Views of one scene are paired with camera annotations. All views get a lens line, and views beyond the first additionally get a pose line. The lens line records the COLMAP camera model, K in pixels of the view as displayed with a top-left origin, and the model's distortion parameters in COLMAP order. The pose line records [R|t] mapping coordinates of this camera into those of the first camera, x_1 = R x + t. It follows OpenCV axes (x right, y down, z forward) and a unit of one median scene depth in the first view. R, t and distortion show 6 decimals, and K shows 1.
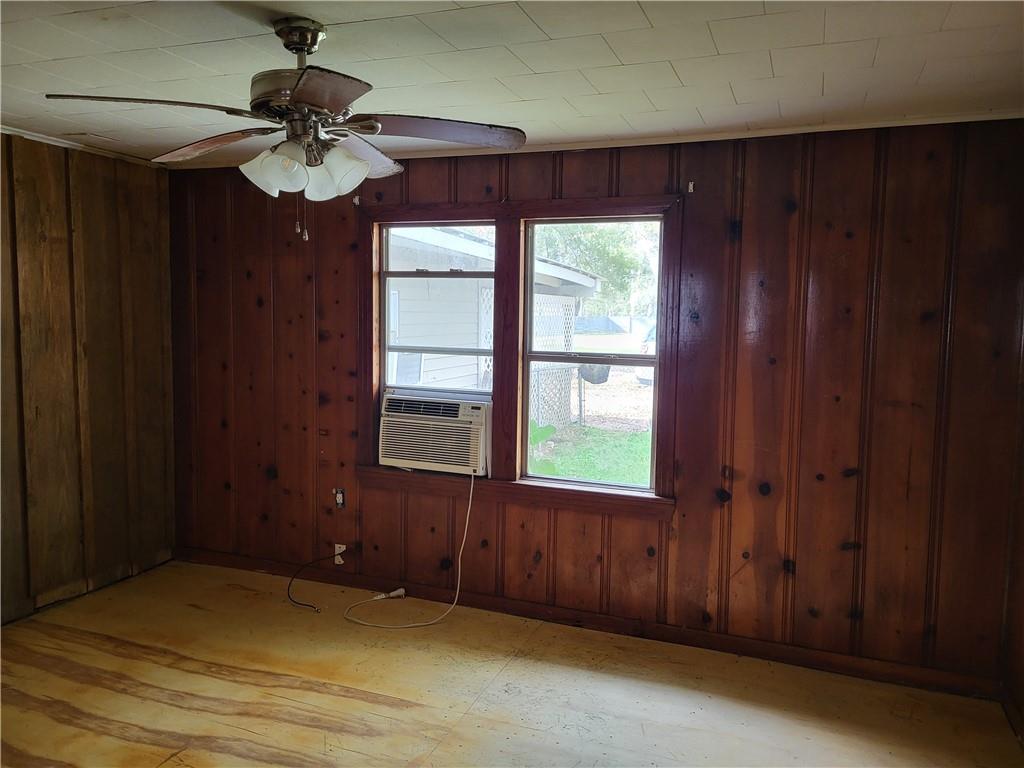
lens RADIAL K [[764.6, 0, 513.4], [0, 764.6, 369.0], [0, 0, 1]] dist [0.047463, -0.045297]
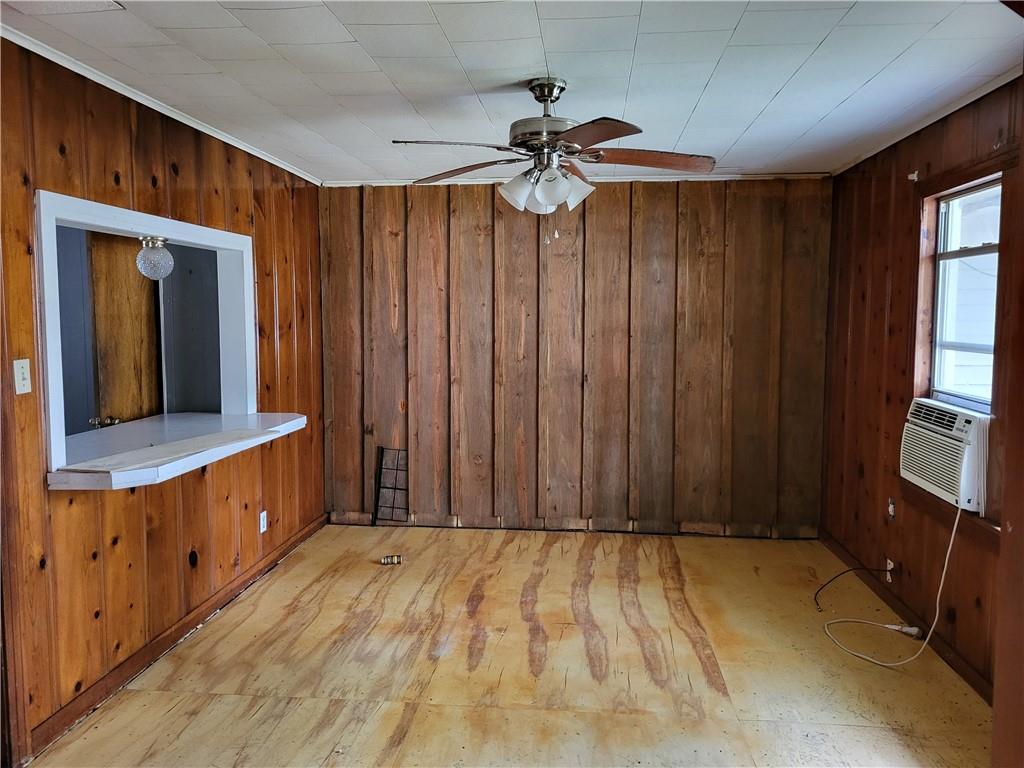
lens RADIAL K [[764.6, 0, 513.4], [0, 764.6, 369.0], [0, 0, 1]] dist [0.047463, -0.045297]
pose [[0.280454, 0.052783, -0.958415, 0.563039], [-0.070039, 0.996951, 0.034410, 0.003139], [0.957309, 0.057476, 0.283296, 0.334238]]
